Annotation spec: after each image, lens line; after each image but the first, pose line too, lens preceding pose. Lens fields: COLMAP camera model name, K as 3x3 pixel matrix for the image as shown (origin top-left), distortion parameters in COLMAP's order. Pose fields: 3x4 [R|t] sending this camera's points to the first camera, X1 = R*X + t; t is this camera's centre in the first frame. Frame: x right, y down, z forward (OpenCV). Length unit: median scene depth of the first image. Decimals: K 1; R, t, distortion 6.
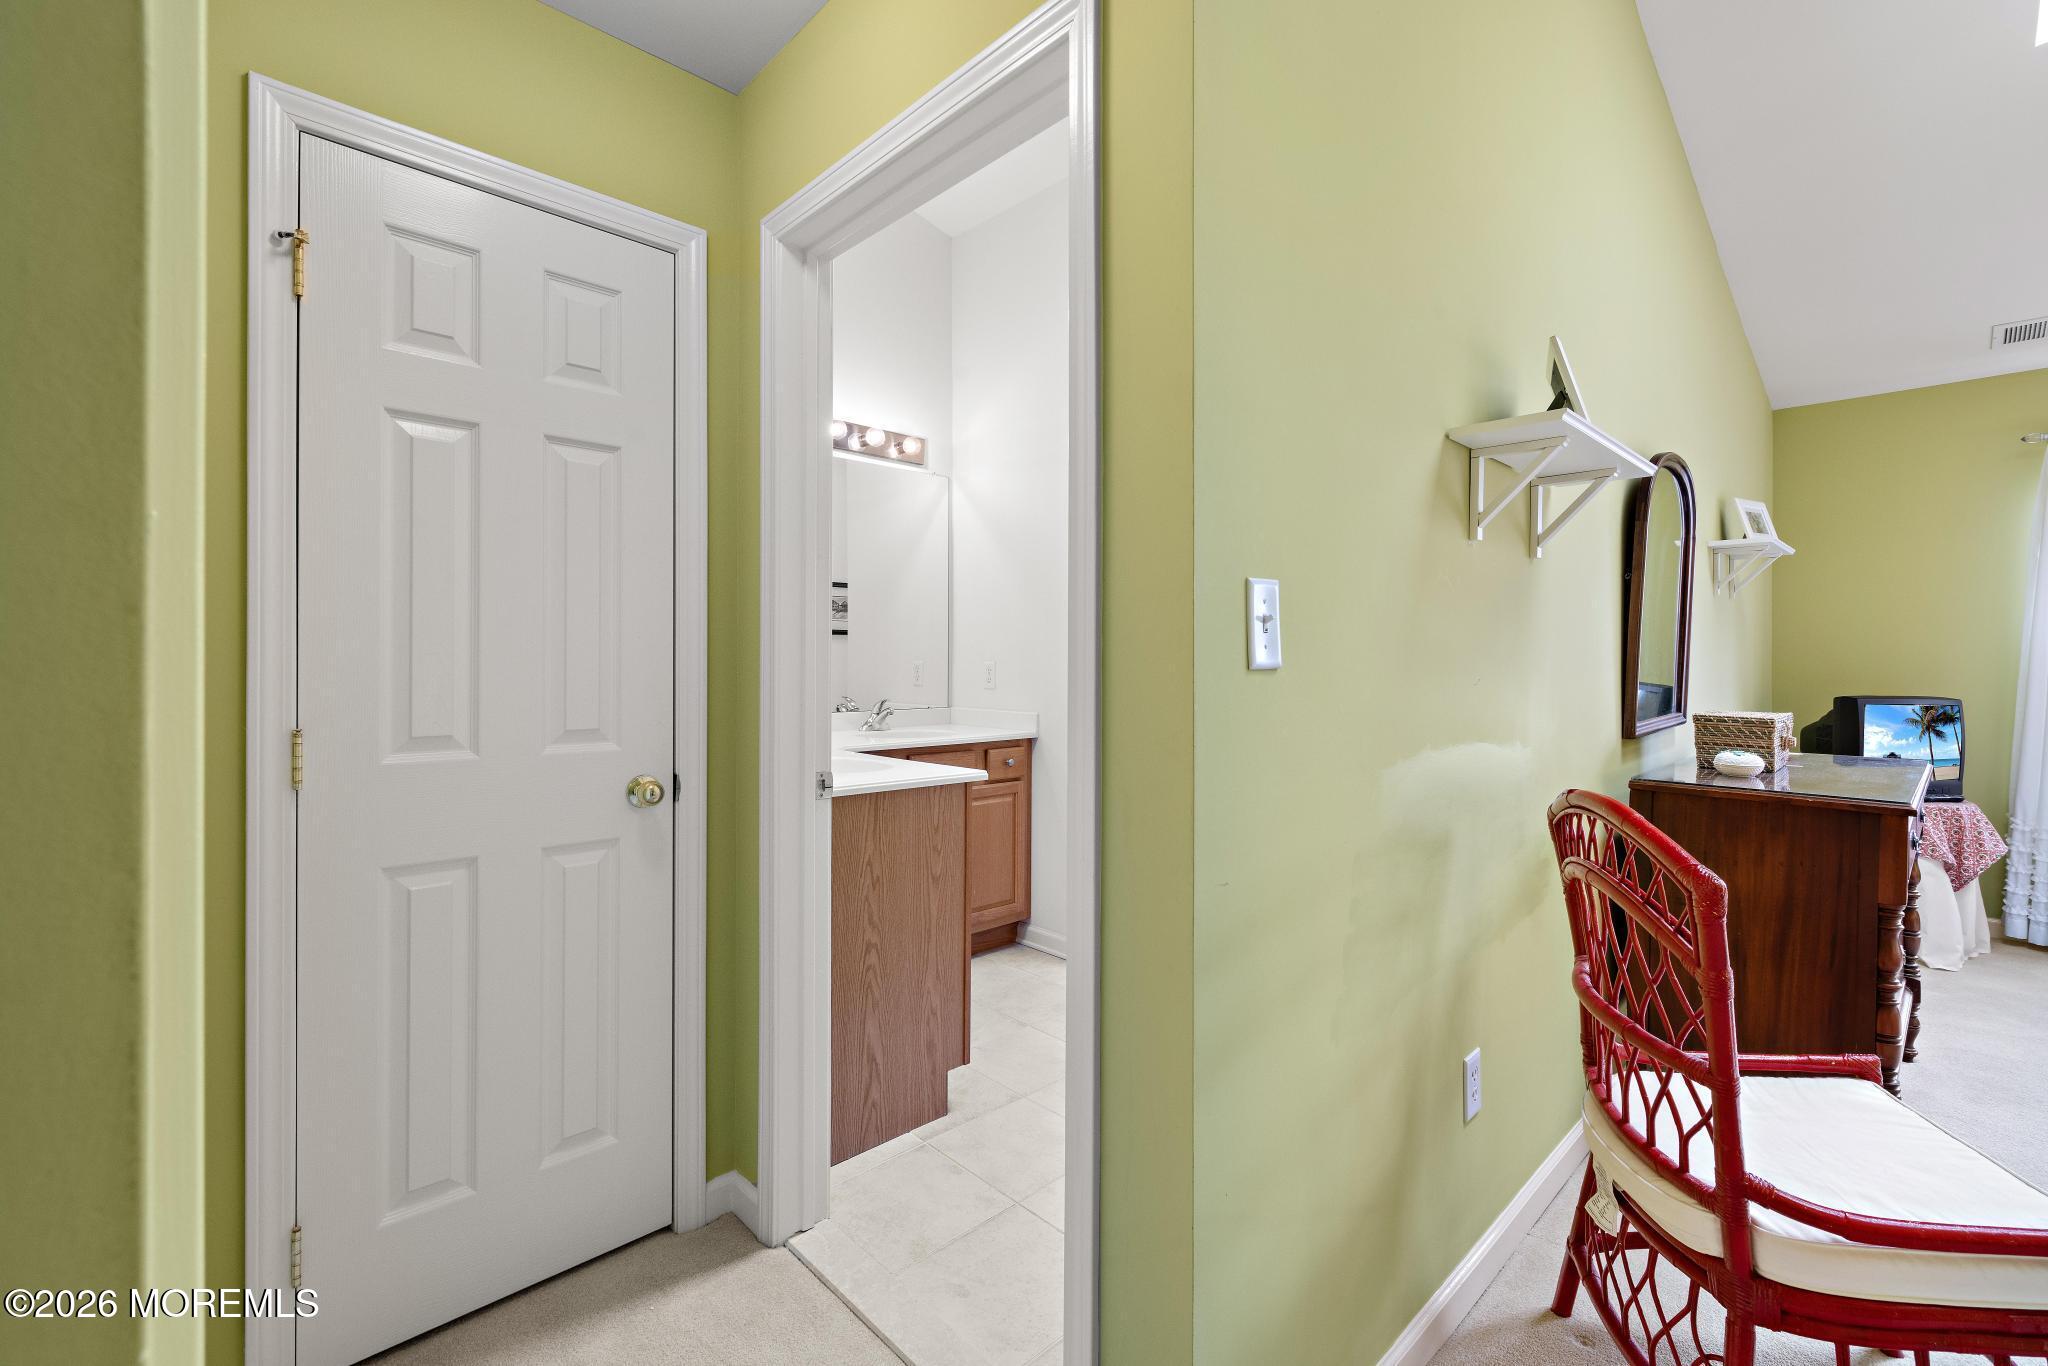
lens RADIAL K [[924.3, 0, 1014.9], [0, 924.3, 659.6], [0, 0, 1]] dist [0.010844, -0.000939]
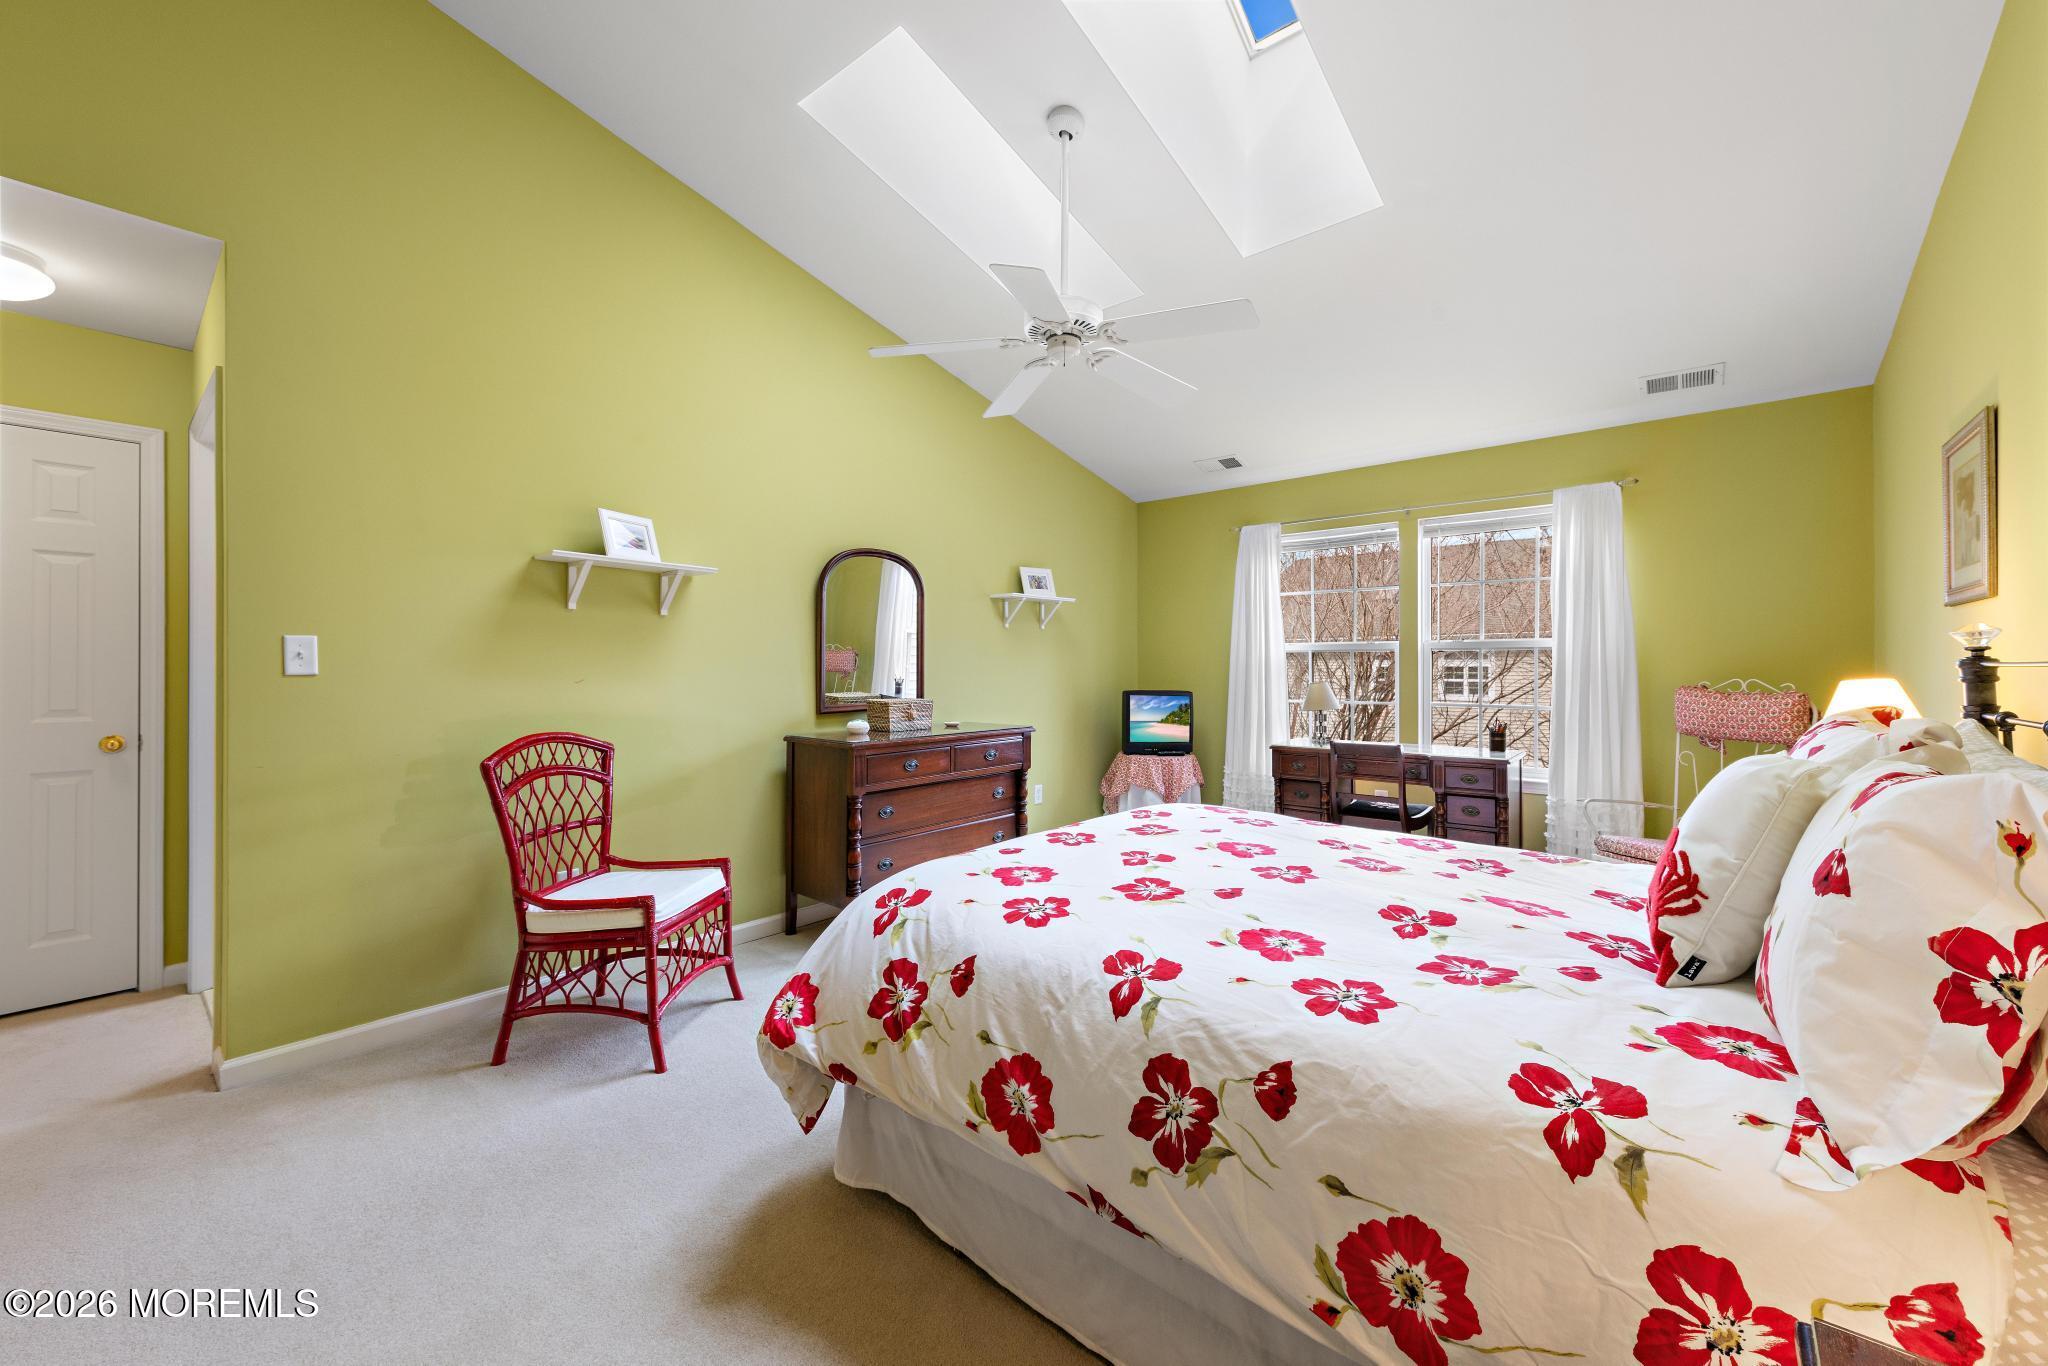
lens RADIAL K [[829.0, 0, 1033.0], [0, 829.0, 665.8], [0, 0, 1]] dist [0.001611, 0.001508]
pose [[0.995275, -0.003299, 0.097038, 0.963960], [0.003524, 0.999991, -0.002146, -0.001108], [-0.097031, 0.002477, 0.995278, -0.616907]]
